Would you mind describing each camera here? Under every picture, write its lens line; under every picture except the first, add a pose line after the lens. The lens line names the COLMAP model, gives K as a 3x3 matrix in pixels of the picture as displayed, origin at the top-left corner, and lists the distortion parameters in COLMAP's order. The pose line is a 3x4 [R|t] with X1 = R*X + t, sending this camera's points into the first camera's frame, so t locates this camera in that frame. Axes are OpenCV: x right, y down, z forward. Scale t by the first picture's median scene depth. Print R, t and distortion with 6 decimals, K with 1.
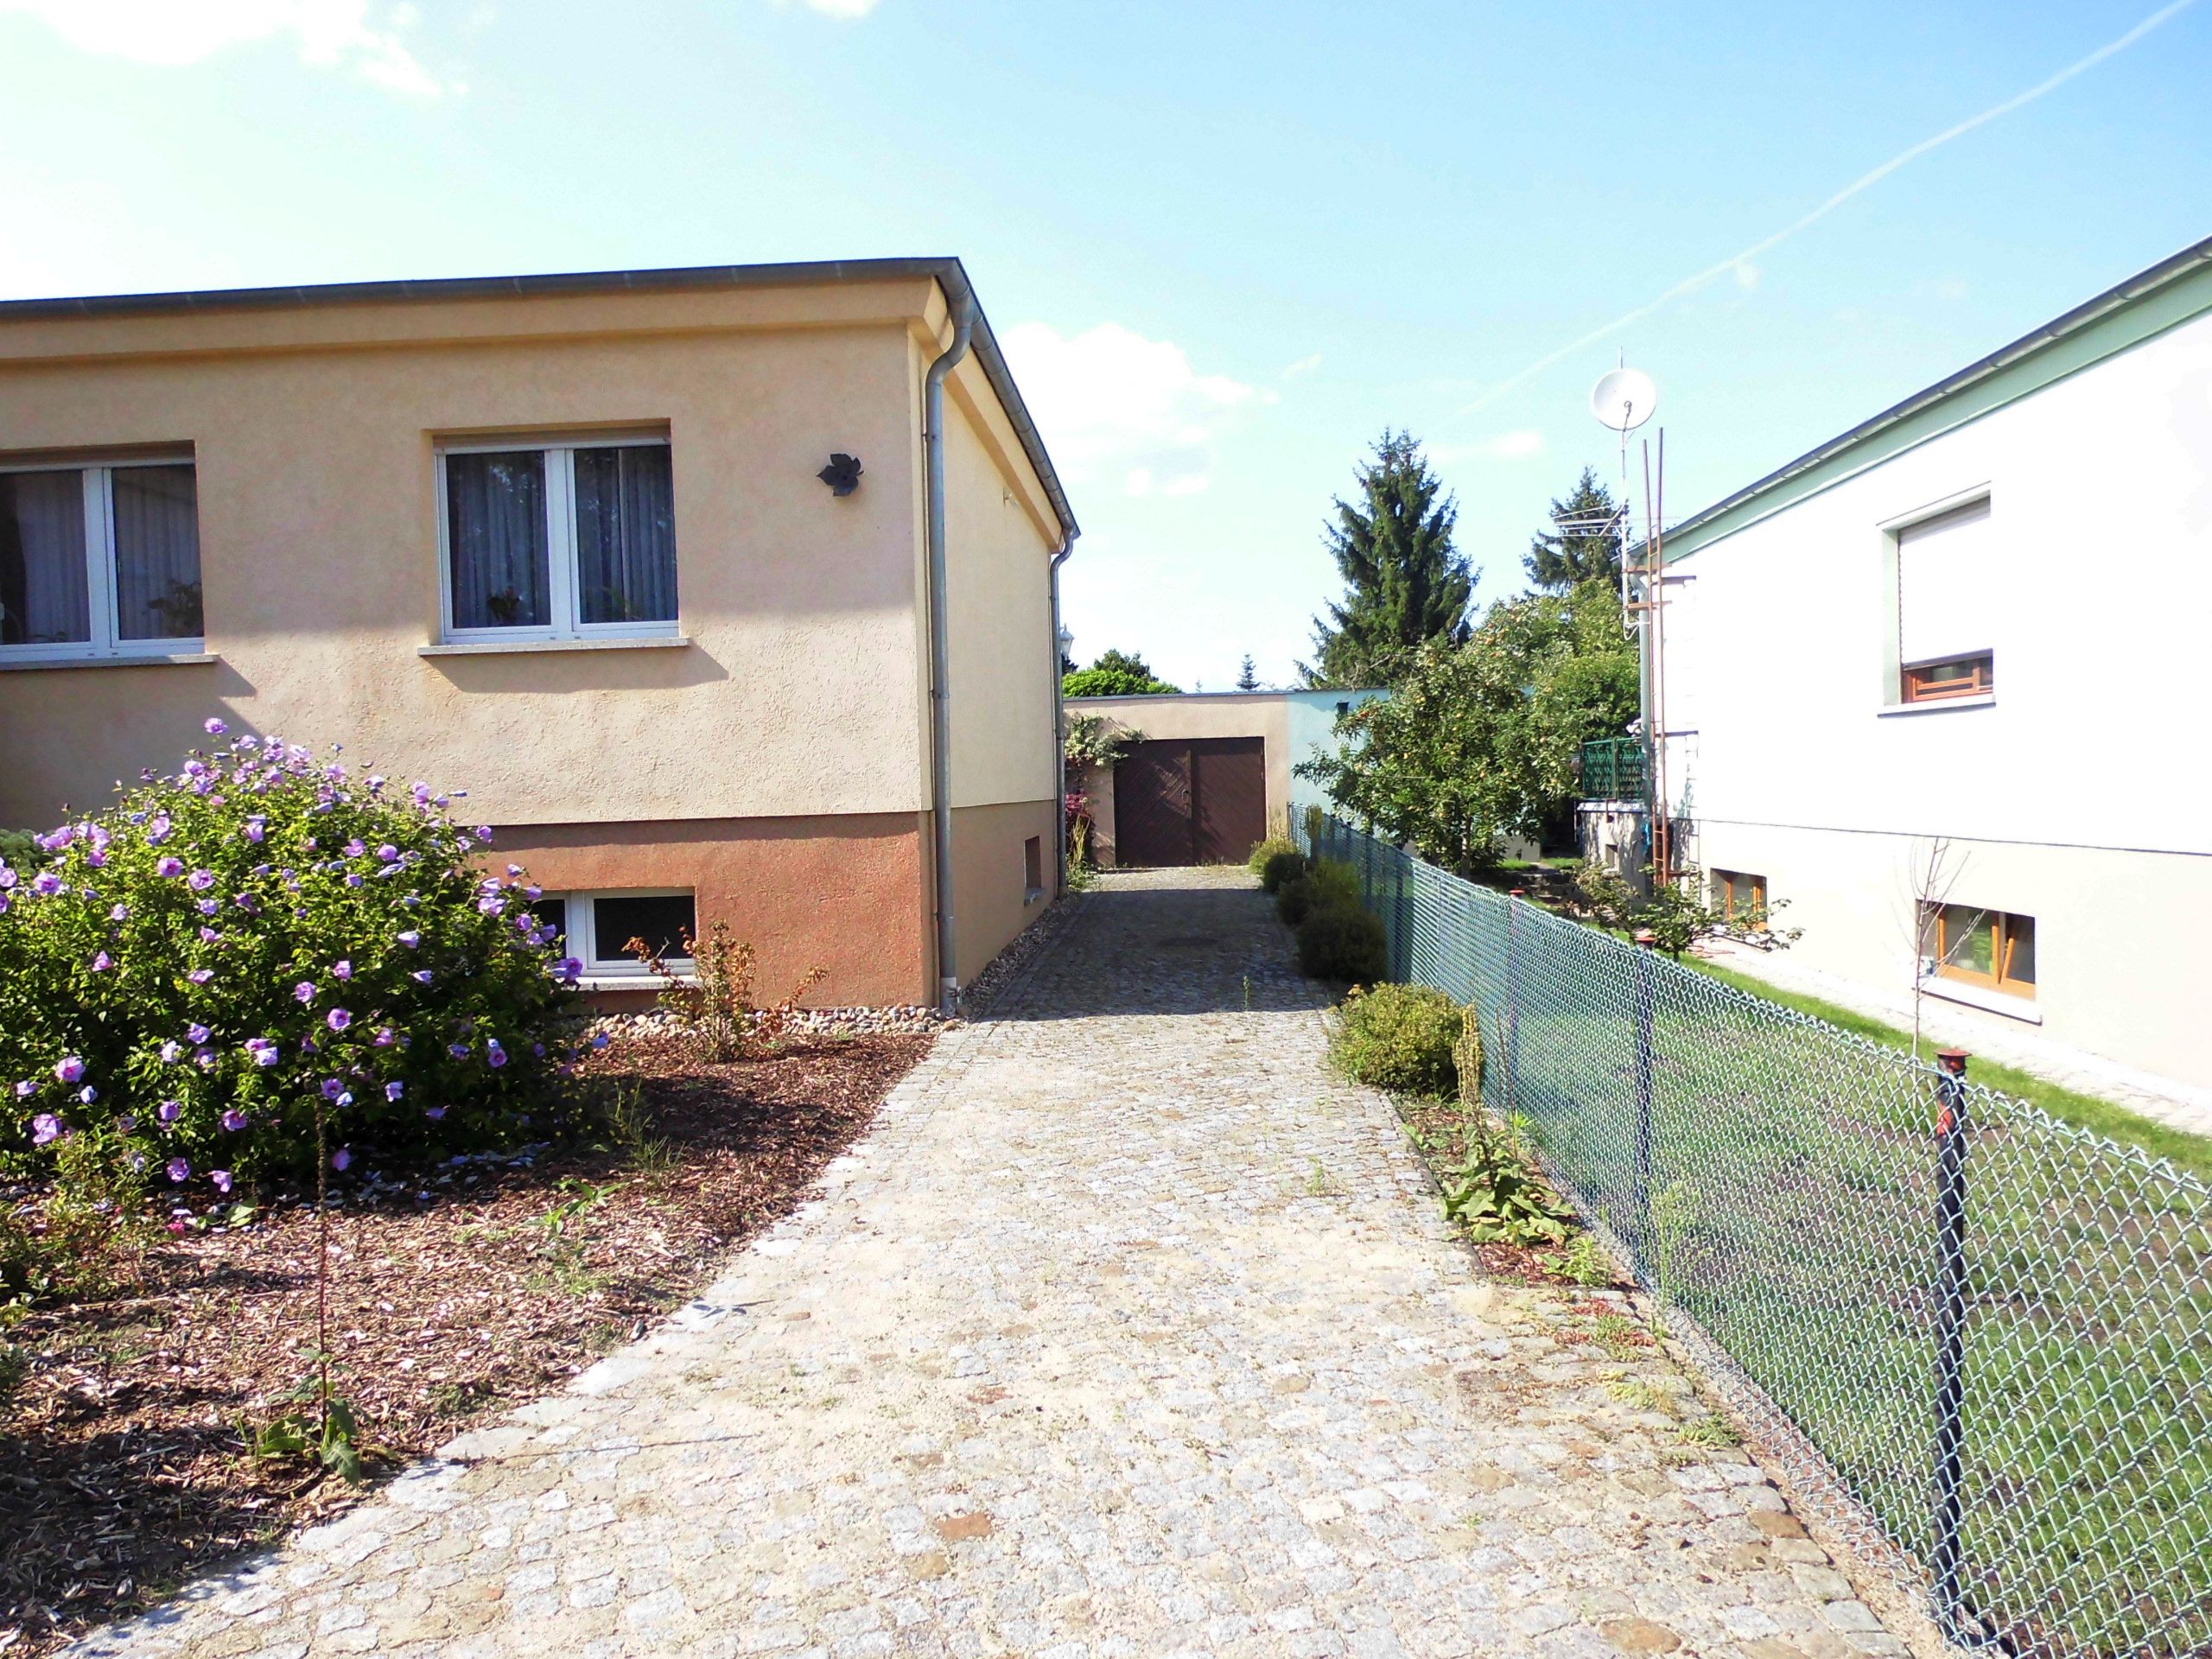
lens RADIAL K [[1632.6, 0, 1103.1], [0, 1632.6, 828.9], [0, 0, 1]] dist [-0.014135, 0.004026]
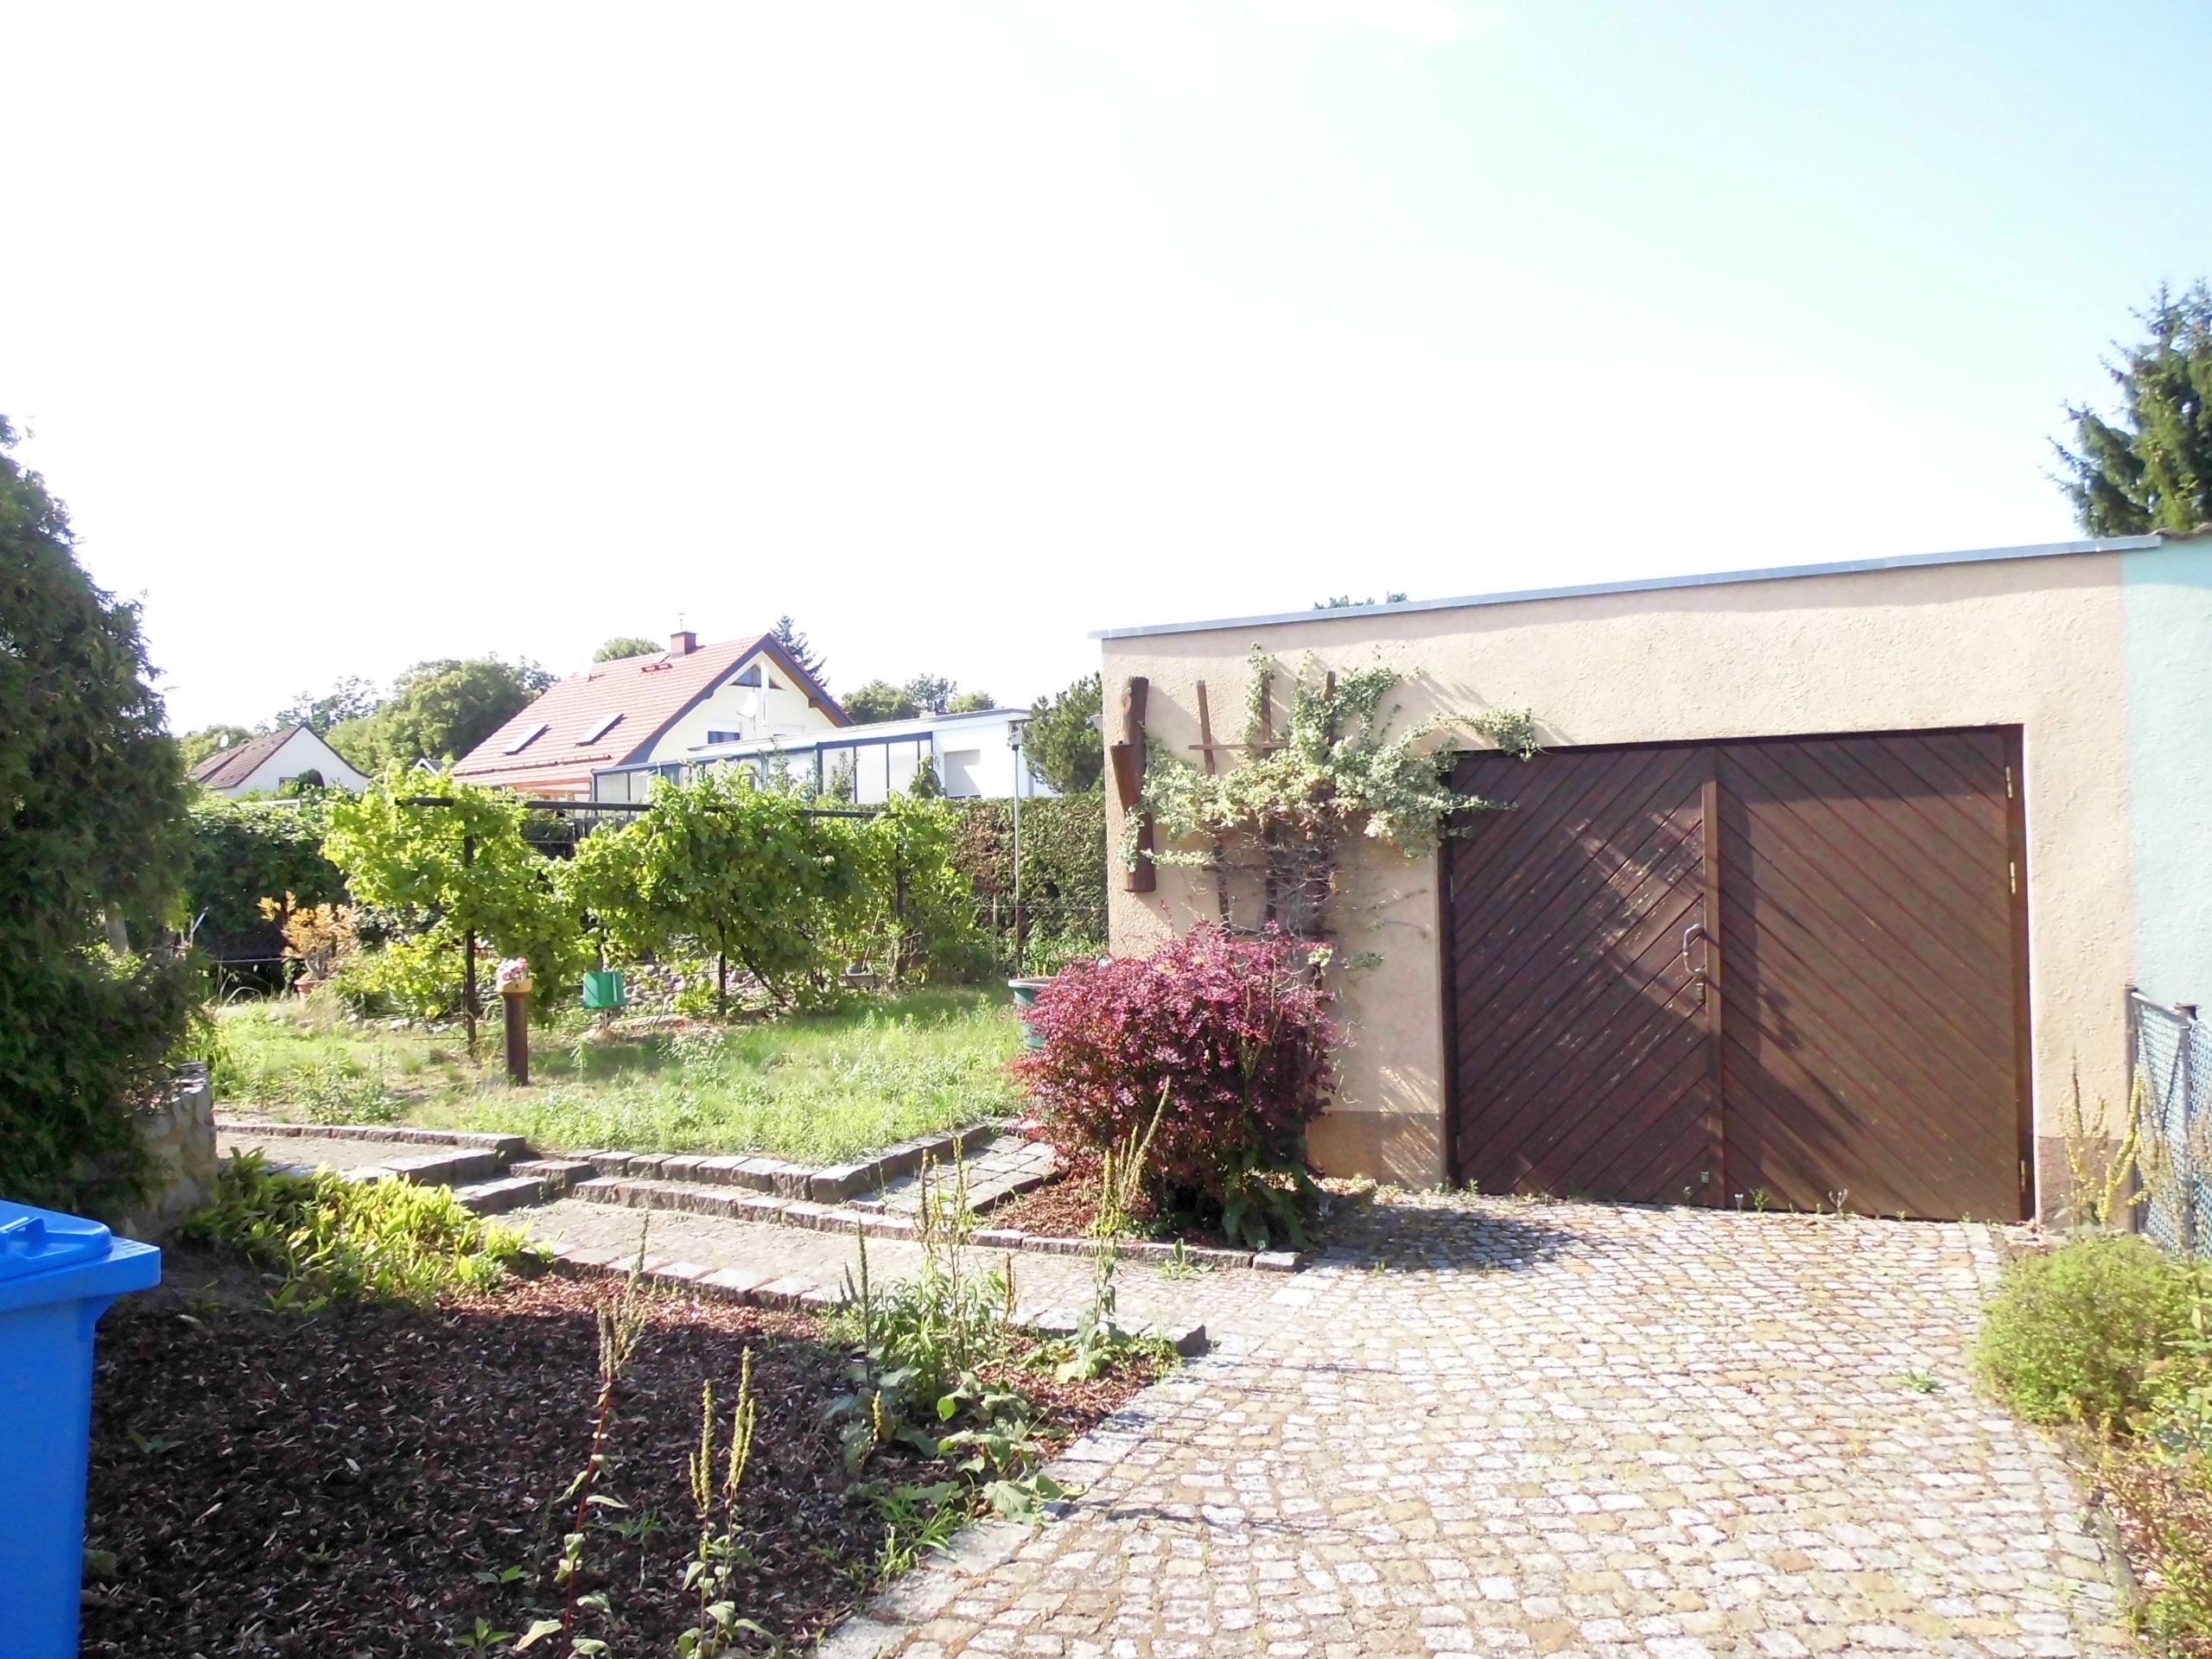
lens RADIAL K [[1632.6, 0, 1107.2], [0, 1632.6, 826.4], [0, 0, 1]] dist [-0.014135, 0.004026]
pose [[0.932647, 0.000847, -0.360788, 0.048229], [-0.015360, 0.999184, -0.037360, -0.024624], [0.360462, 0.040385, 0.931899, 0.602801]]
